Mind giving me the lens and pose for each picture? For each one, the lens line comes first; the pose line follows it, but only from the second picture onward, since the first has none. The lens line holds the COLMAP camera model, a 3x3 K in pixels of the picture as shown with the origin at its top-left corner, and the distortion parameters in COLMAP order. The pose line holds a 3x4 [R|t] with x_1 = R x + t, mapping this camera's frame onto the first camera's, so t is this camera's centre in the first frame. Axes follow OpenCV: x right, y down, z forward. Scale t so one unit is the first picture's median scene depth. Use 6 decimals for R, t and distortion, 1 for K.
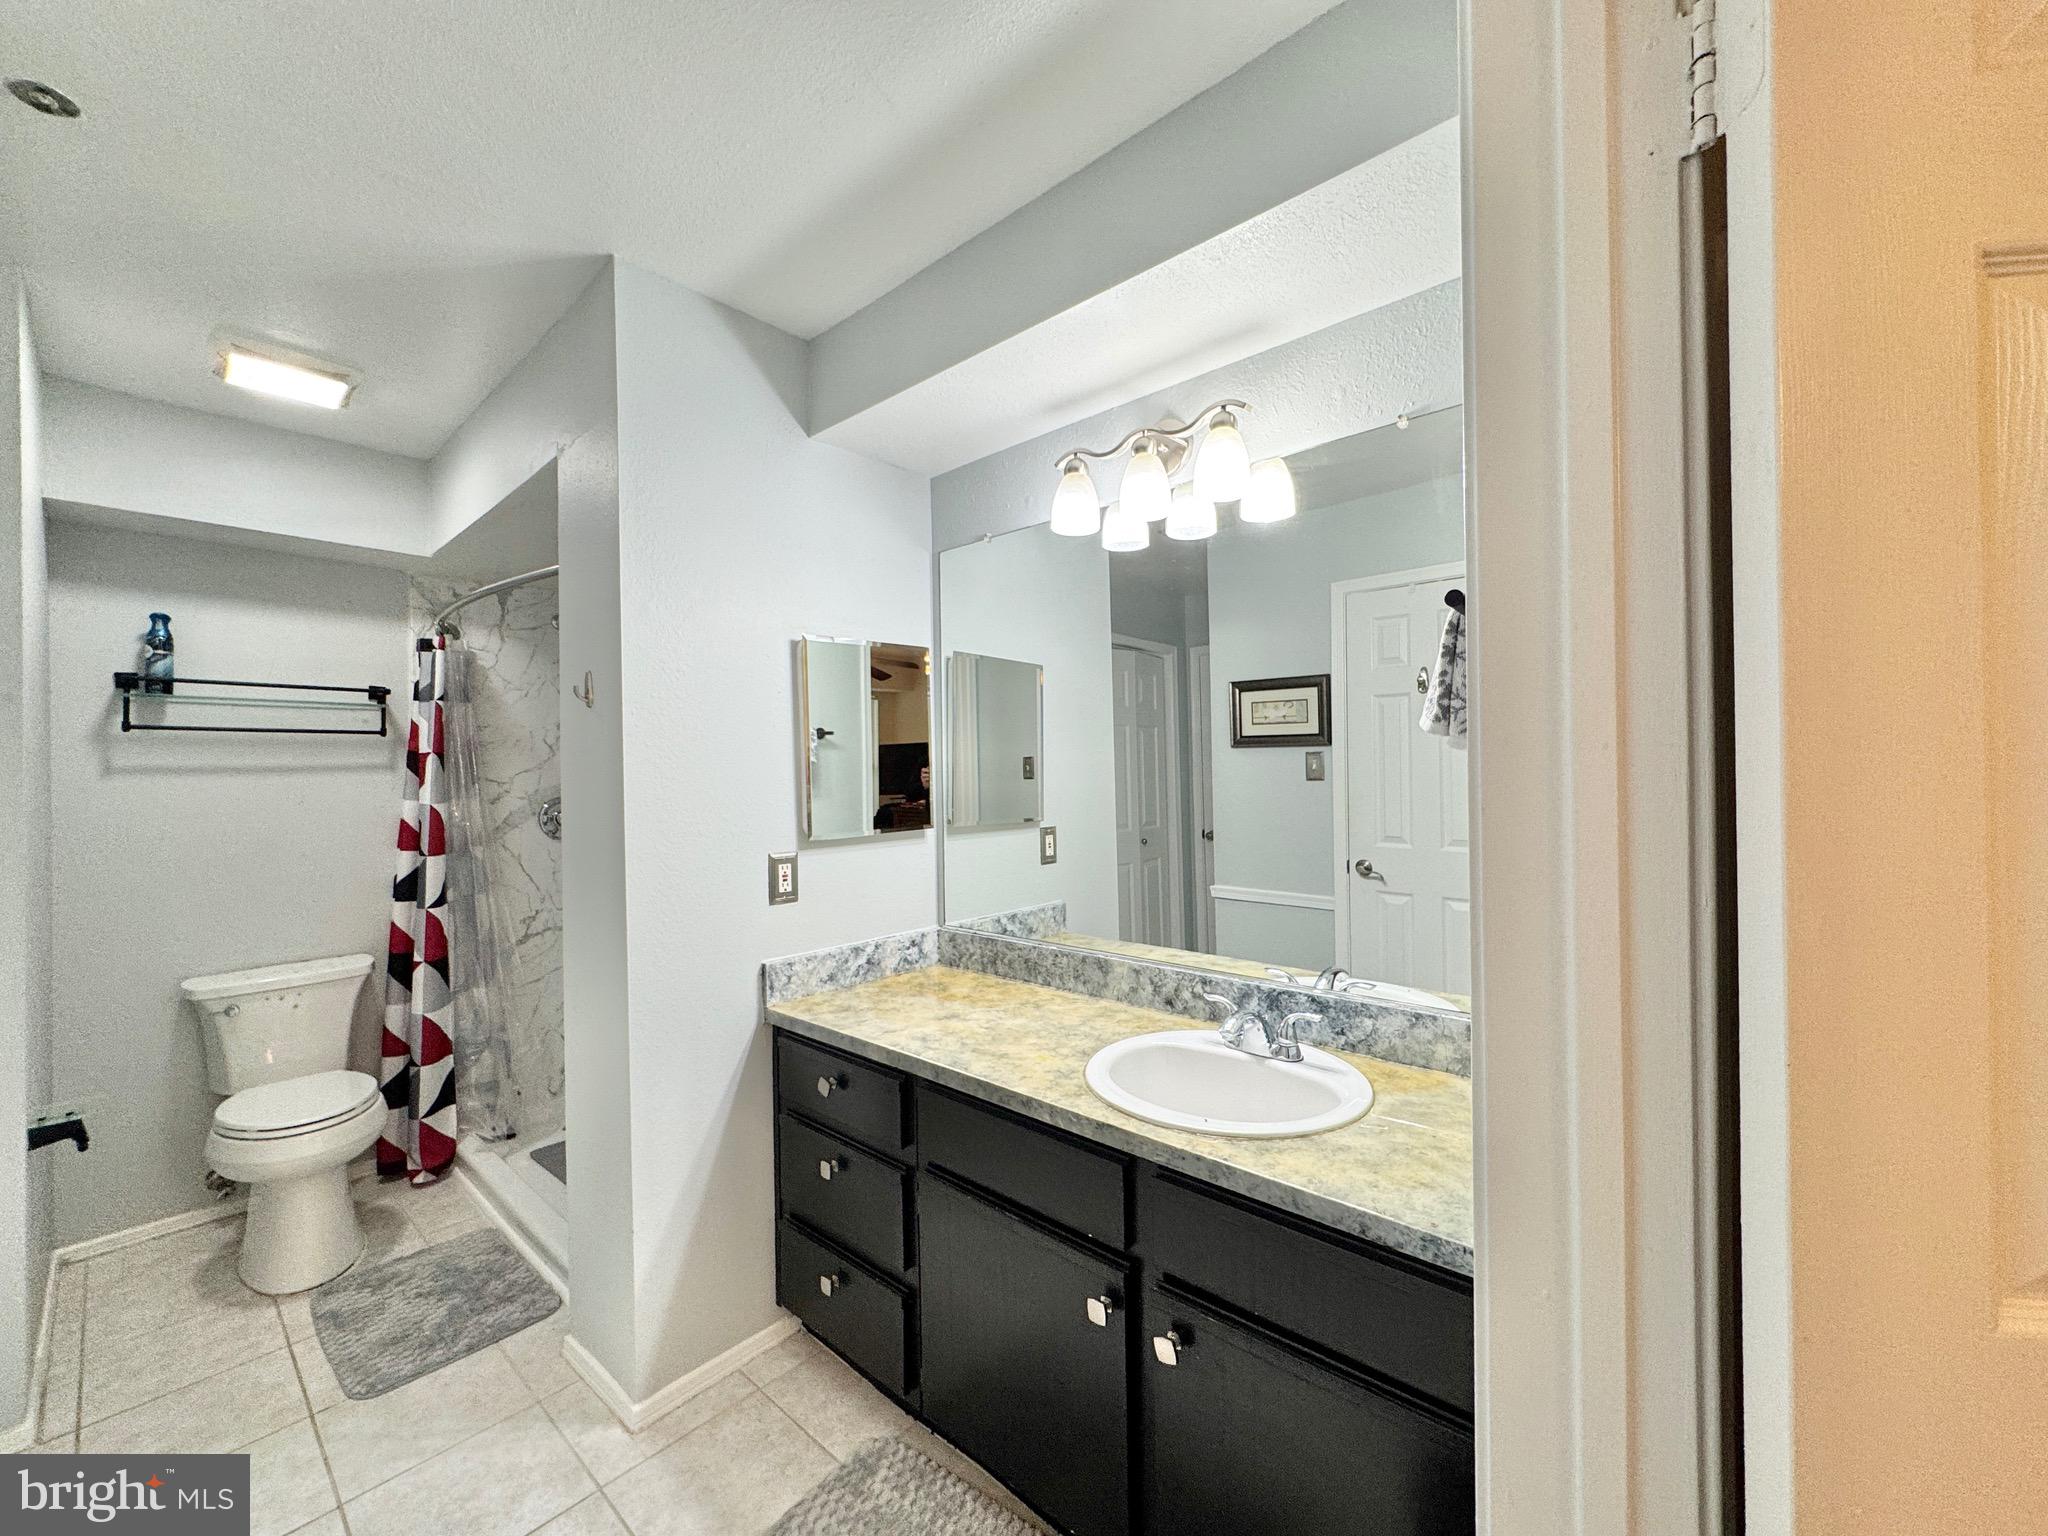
lens RADIAL K [[815.8, 0, 1029.7], [0, 815.8, 778.4], [0, 0, 1]] dist [-0.000723, -0.000462]
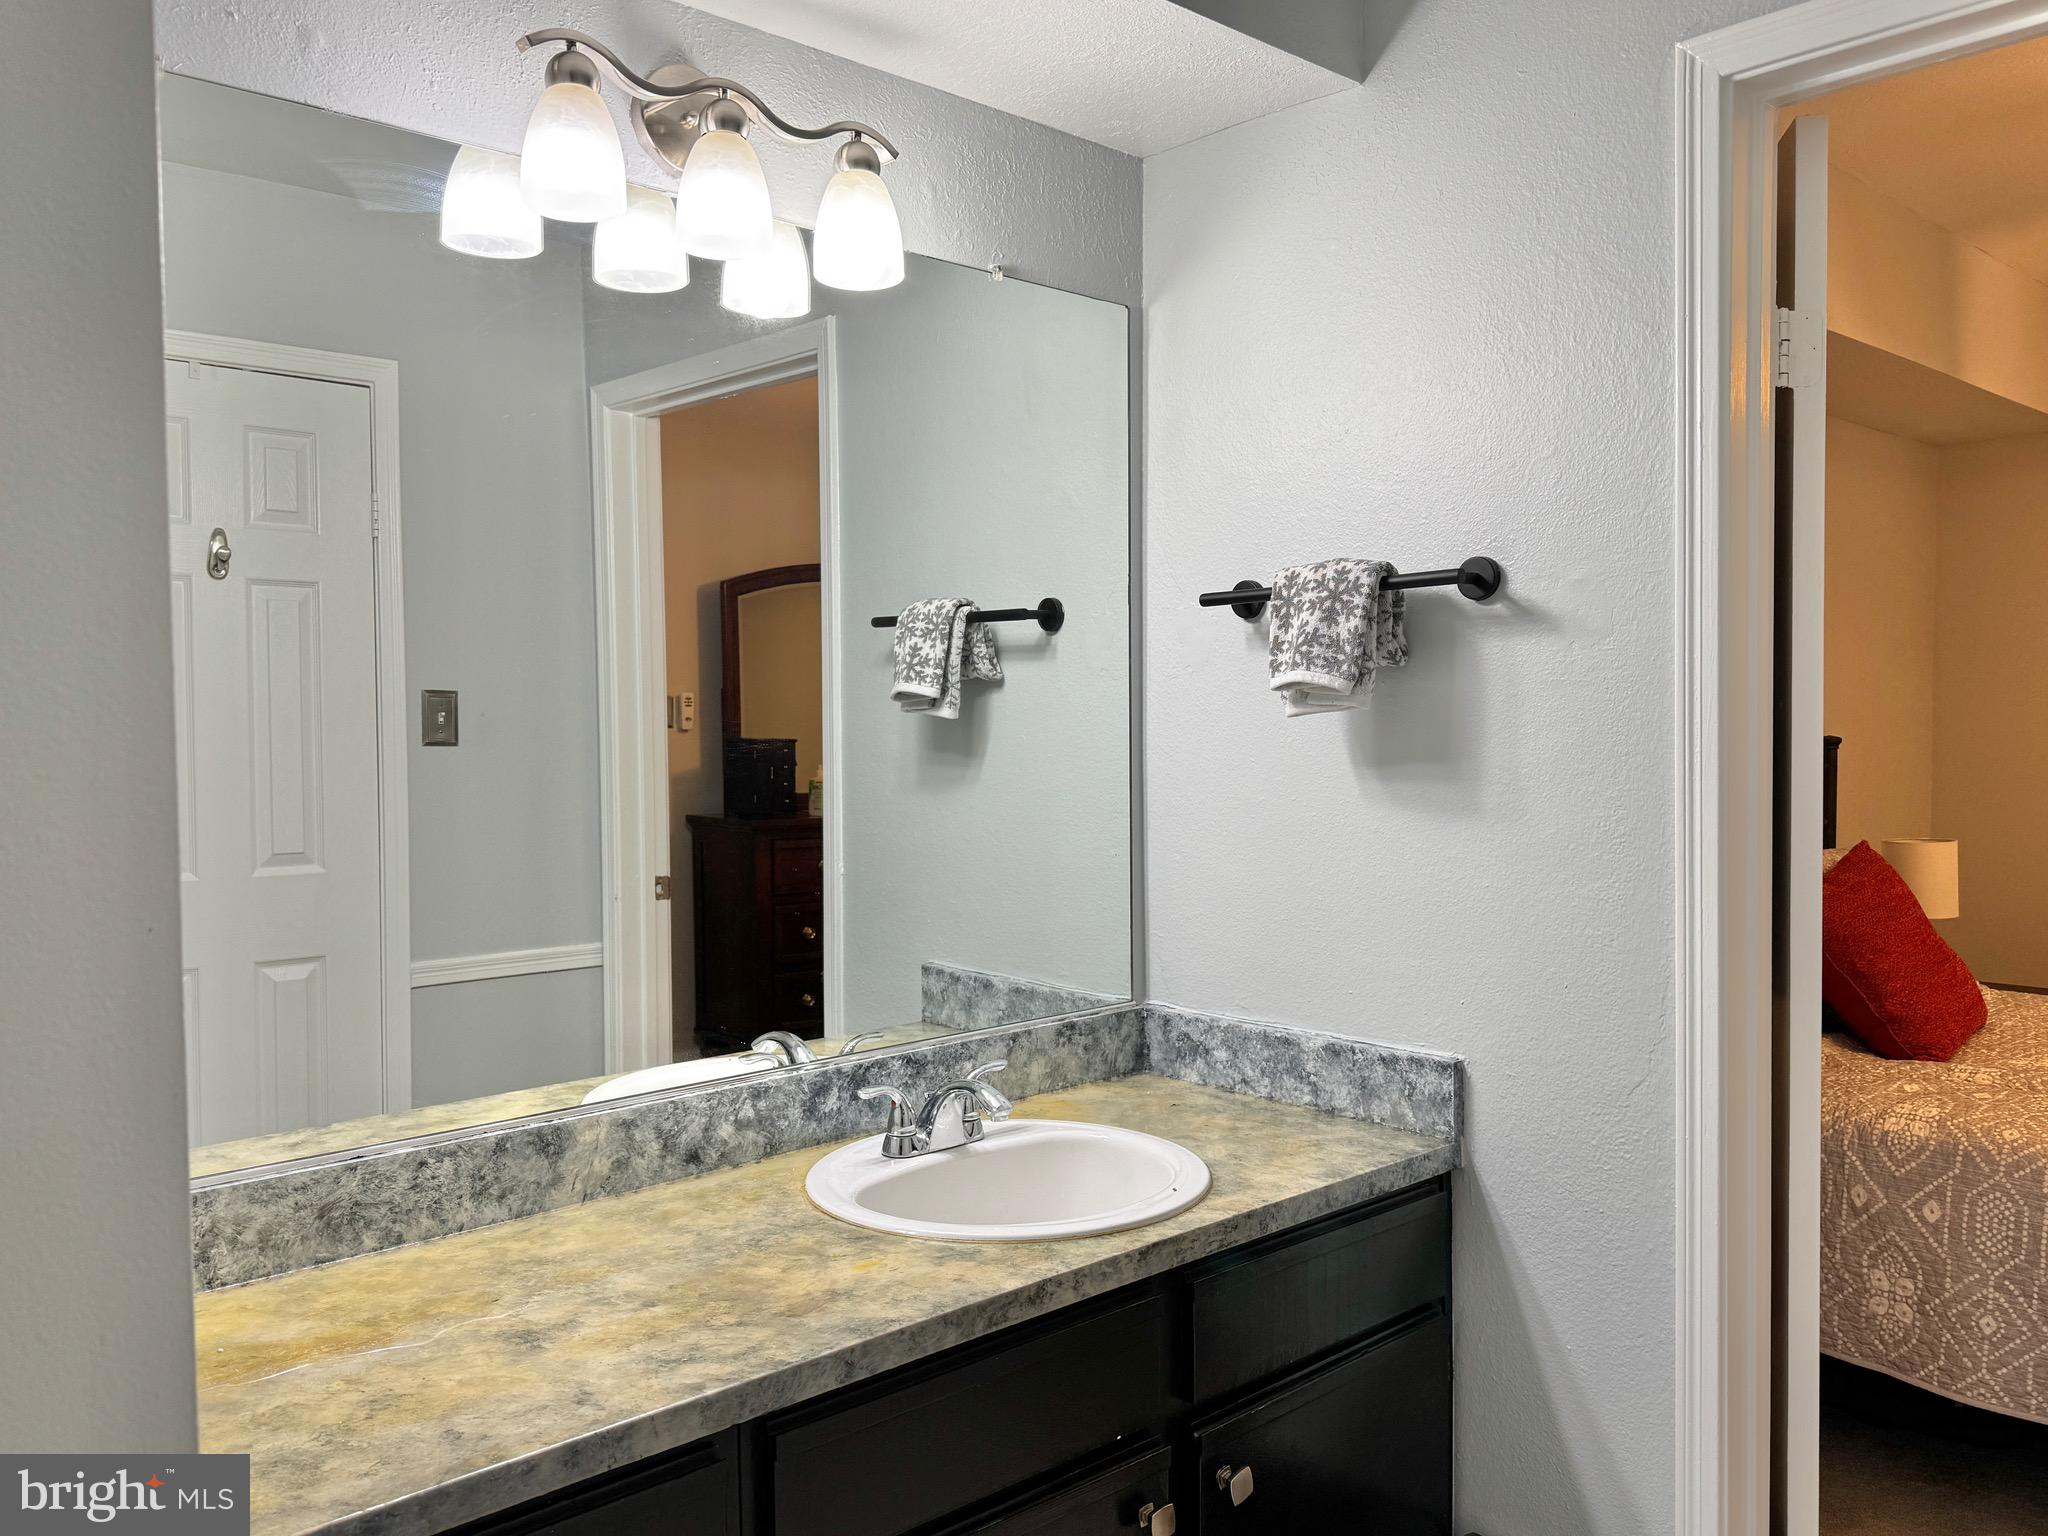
lens RADIAL K [[1665.7, 0, 1028.7], [0, 1665.7, 757.5], [0, 0, 1]] dist [0.027911, -0.011352]
pose [[0.090663, -0.023099, 0.995614, -0.904099], [0.014417, 0.999657, 0.021880, -0.009856], [-0.995777, 0.012371, 0.090965, 0.680939]]
